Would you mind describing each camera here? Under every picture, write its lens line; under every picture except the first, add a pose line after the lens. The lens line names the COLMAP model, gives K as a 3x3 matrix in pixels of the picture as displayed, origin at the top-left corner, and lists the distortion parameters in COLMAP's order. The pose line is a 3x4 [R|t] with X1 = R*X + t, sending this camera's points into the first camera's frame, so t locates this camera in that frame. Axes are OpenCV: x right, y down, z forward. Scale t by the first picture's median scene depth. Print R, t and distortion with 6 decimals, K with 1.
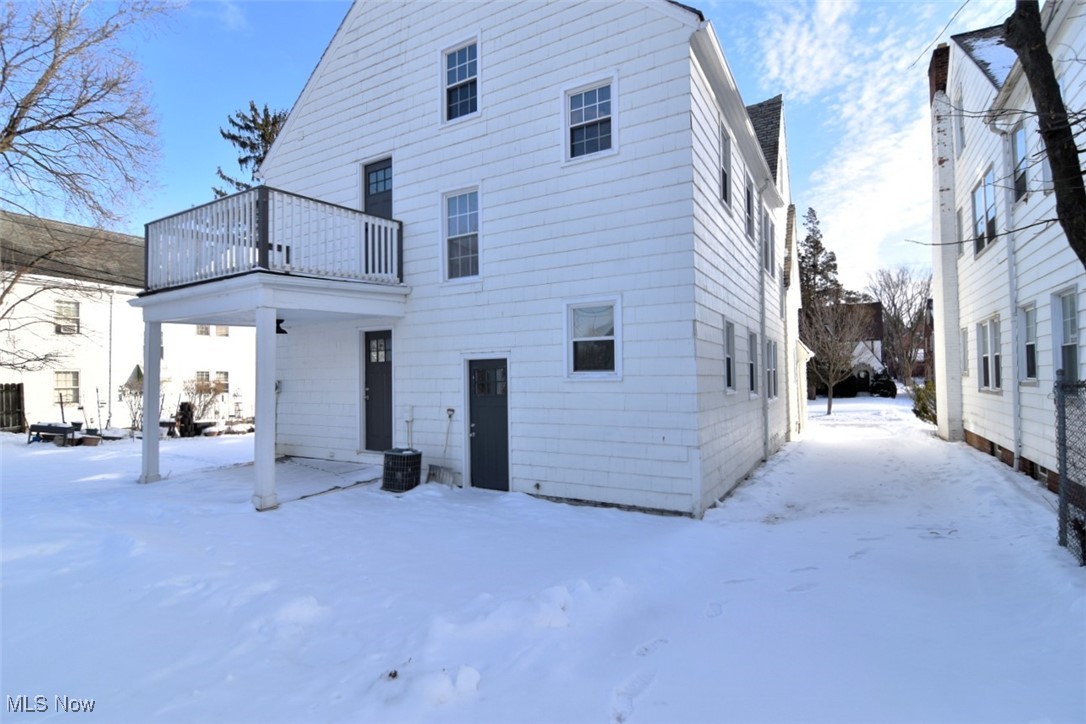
lens RADIAL K [[522.4, 0, 543.0], [0, 522.4, 362.0], [0, 0, 1]] dist [-0.000429, -0.000030]
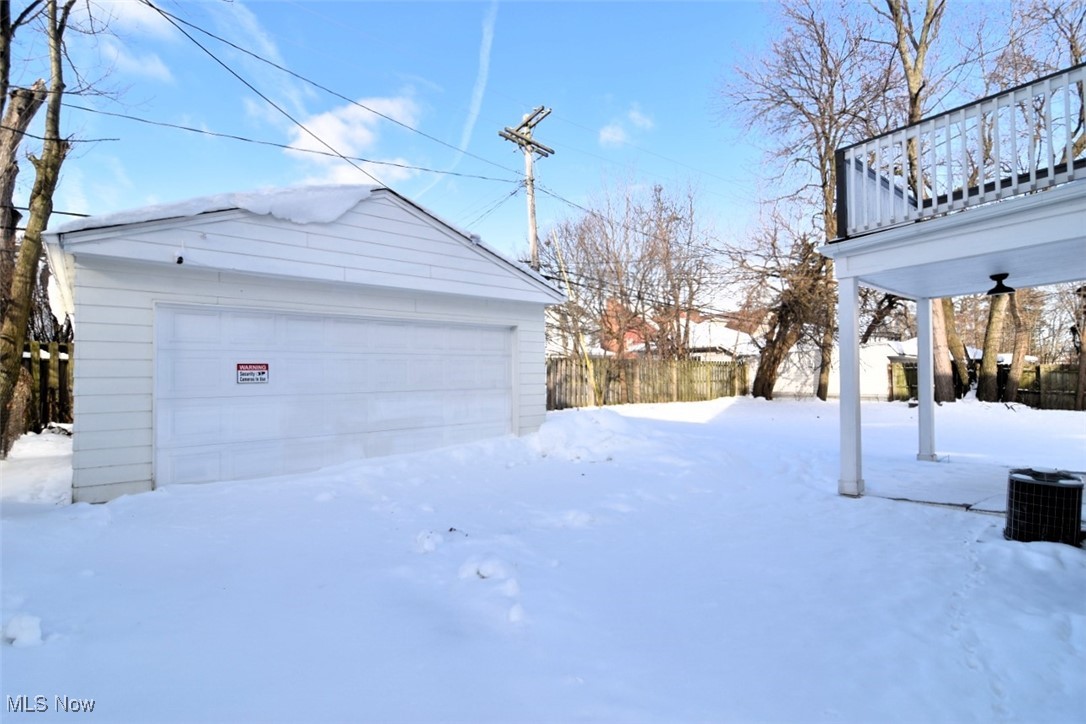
lens RADIAL K [[524.2, 0, 542.1], [0, 524.2, 364.1], [0, 0, 1]] dist [-0.003252, -0.012008]
pose [[-0.331925, -0.000379, -0.943306, 0.445406], [0.038361, 0.999167, -0.013899, 0.033245], [0.942525, -0.040800, -0.331634, 0.669921]]
